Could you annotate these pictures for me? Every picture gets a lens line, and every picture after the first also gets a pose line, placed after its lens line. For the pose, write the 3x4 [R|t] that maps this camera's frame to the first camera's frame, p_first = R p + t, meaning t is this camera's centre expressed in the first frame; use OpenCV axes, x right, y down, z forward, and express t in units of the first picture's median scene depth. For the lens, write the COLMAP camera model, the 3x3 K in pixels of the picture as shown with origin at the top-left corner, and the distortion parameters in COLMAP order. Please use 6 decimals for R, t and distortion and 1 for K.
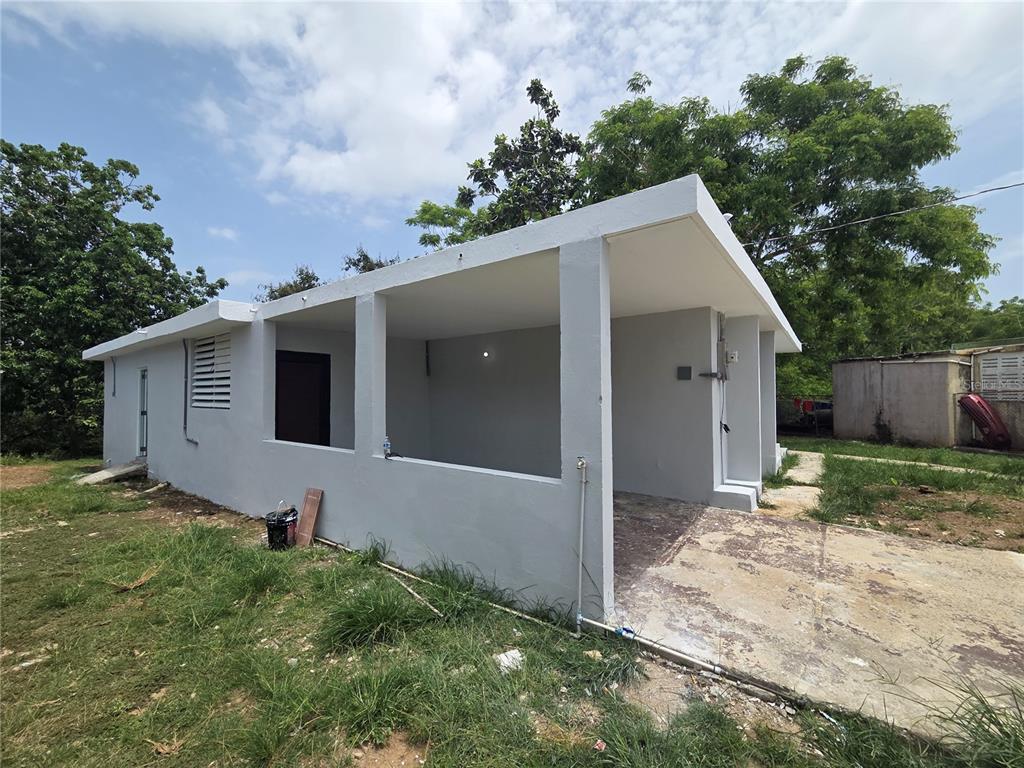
lens RADIAL K [[410.1, 0, 509.2], [0, 410.1, 383.8], [0, 0, 1]] dist [-0.005761, 0.001775]
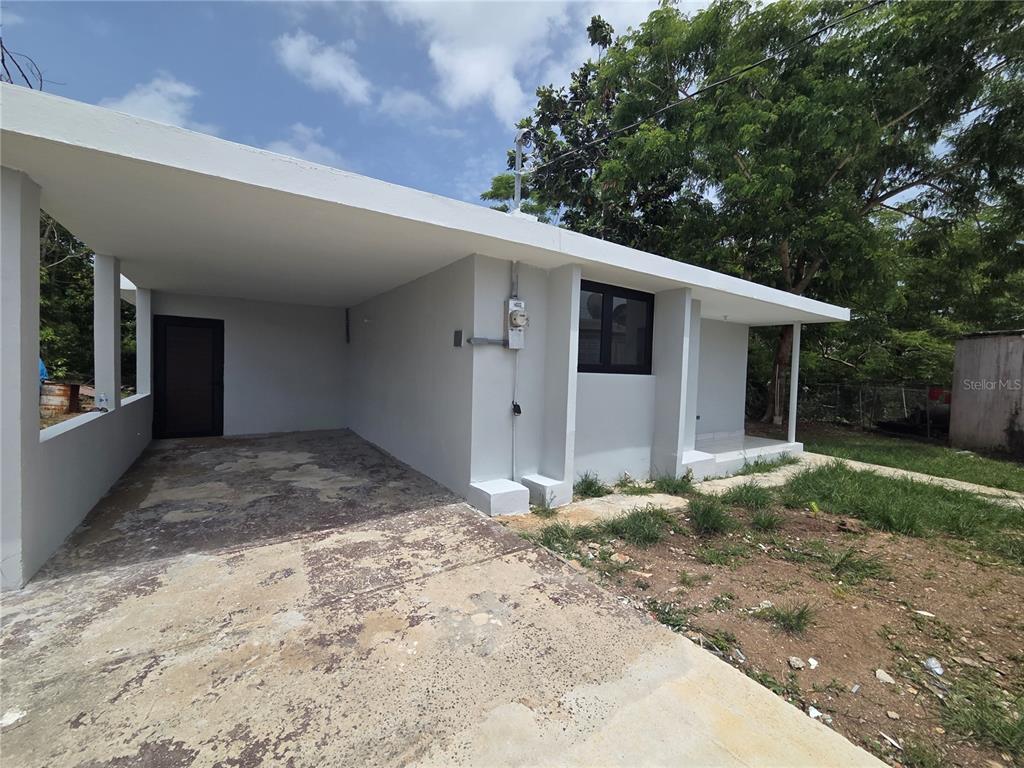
lens RADIAL K [[410.1, 0, 510.7], [0, 410.1, 381.7], [0, 0, 1]] dist [-0.005761, 0.001775]
pose [[0.950644, 0.044548, -0.307068, 1.033303], [-0.028133, 0.997939, 0.057681, 0.012852], [0.309005, -0.046196, 0.949938, 0.336281]]
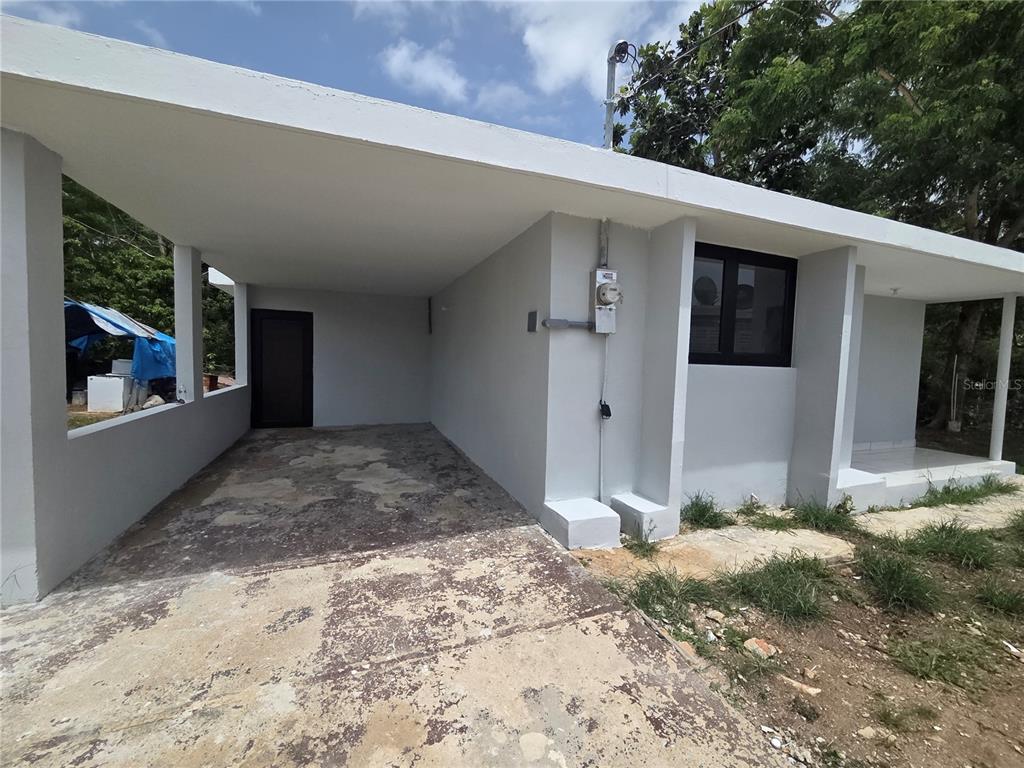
lens RADIAL K [[410.1, 0, 514.9], [0, 410.1, 383.0], [0, 0, 1]] dist [-0.005761, 0.001775]
pose [[0.860207, 0.059434, -0.506470, 0.984261], [-0.019634, 0.996308, 0.083571, 0.023038], [0.509567, -0.061944, 0.858198, 0.546812]]
